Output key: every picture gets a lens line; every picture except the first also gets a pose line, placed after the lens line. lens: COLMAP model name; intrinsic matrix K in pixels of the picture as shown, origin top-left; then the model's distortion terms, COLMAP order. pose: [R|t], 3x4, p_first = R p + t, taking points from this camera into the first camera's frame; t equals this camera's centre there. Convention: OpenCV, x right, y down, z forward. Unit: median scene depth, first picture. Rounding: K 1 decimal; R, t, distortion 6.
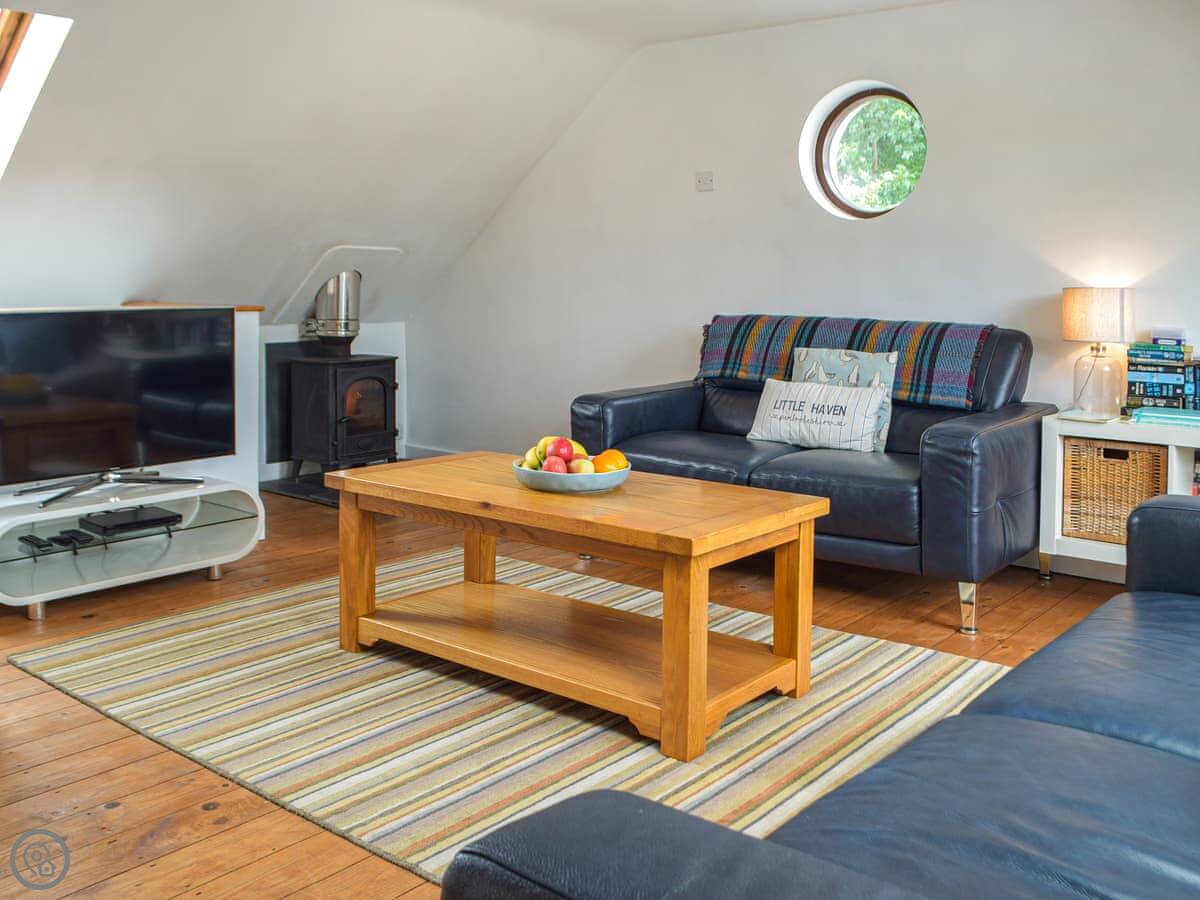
lens RADIAL K [[1102.8, 0, 623.8], [0, 1102.8, 377.0], [0, 0, 1]] dist [-0.076756, -0.003224]
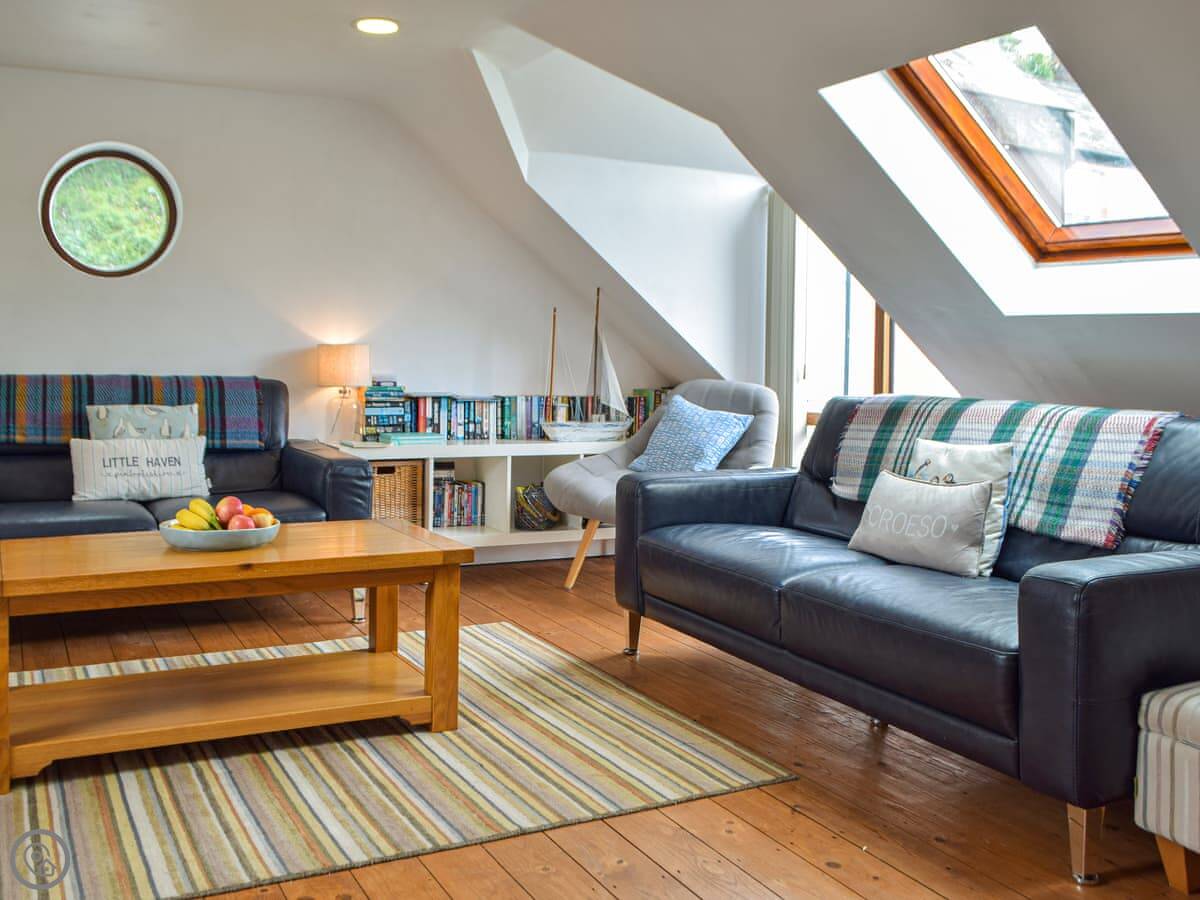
lens RADIAL K [[1102.8, 0, 623.8], [0, 1102.8, 377.0], [0, 0, 1]] dist [-0.076756, -0.003224]
pose [[0.411657, -0.034178, 0.910698, -0.579992], [0.068070, 0.997658, 0.006673, -0.028522], [-0.908793, 0.059245, 0.413020, 0.162691]]
